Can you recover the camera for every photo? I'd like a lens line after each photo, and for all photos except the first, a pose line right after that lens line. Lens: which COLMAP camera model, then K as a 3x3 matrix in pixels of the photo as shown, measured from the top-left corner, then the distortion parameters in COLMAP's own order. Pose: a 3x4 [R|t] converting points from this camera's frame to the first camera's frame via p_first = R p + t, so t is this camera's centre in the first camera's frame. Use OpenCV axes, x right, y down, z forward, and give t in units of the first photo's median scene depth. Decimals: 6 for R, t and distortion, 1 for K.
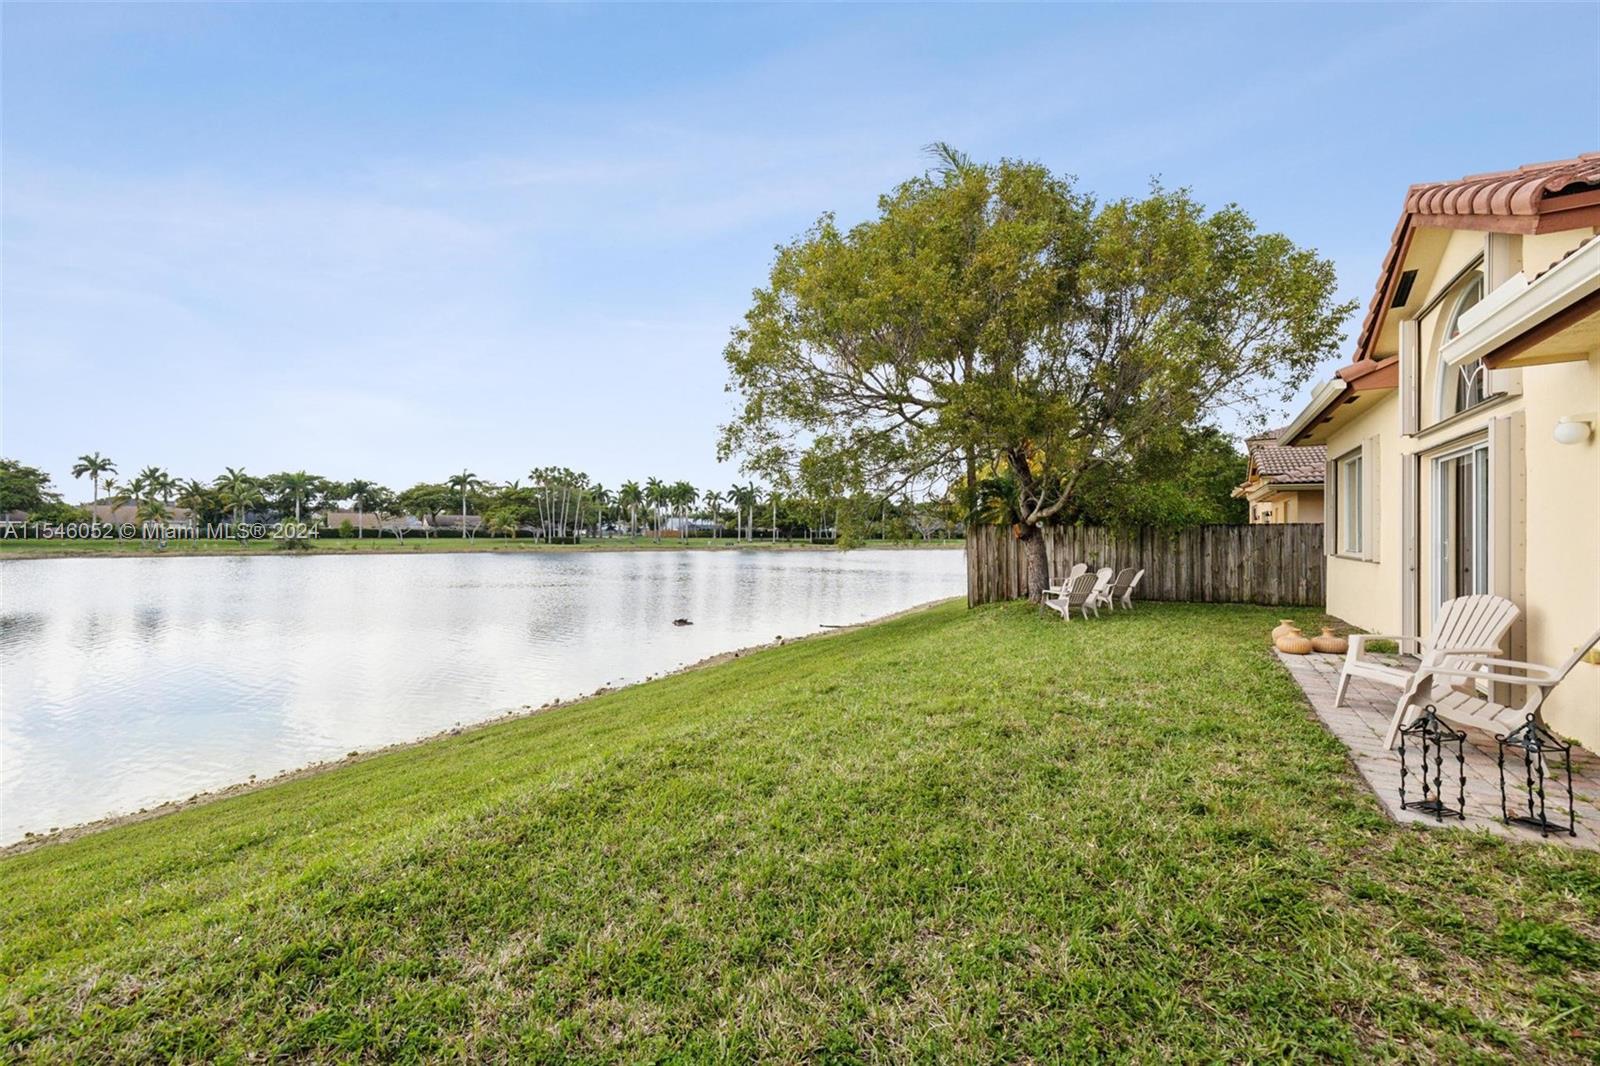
lens RADIAL K [[690.7, 0, 802.1], [0, 690.7, 519.3], [0, 0, 1]] dist [-0.002771, 0.001665]
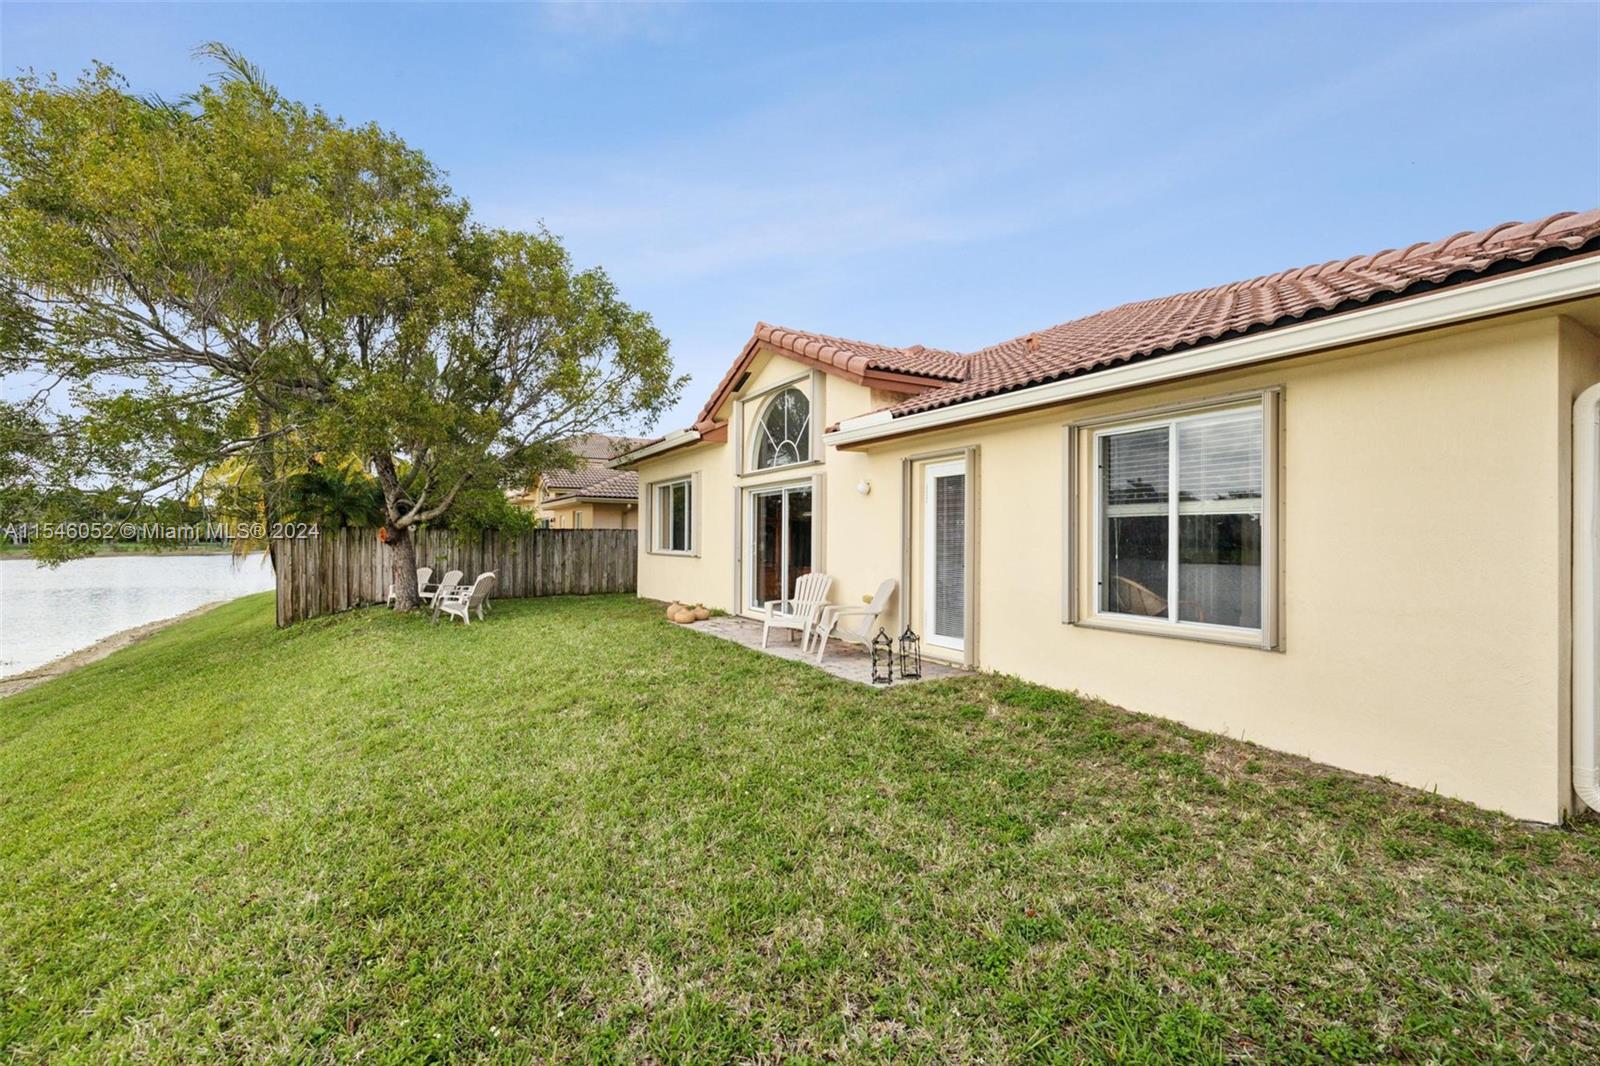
lens RADIAL K [[690.7, 0, 801.2], [0, 690.7, 543.1], [0, 0, 1]] dist [-0.002771, 0.001665]
pose [[0.473346, -0.009508, 0.880825, -0.225118], [-0.019886, 0.999572, 0.021477, -0.002867], [-0.880652, -0.027682, 0.472954, 0.067387]]
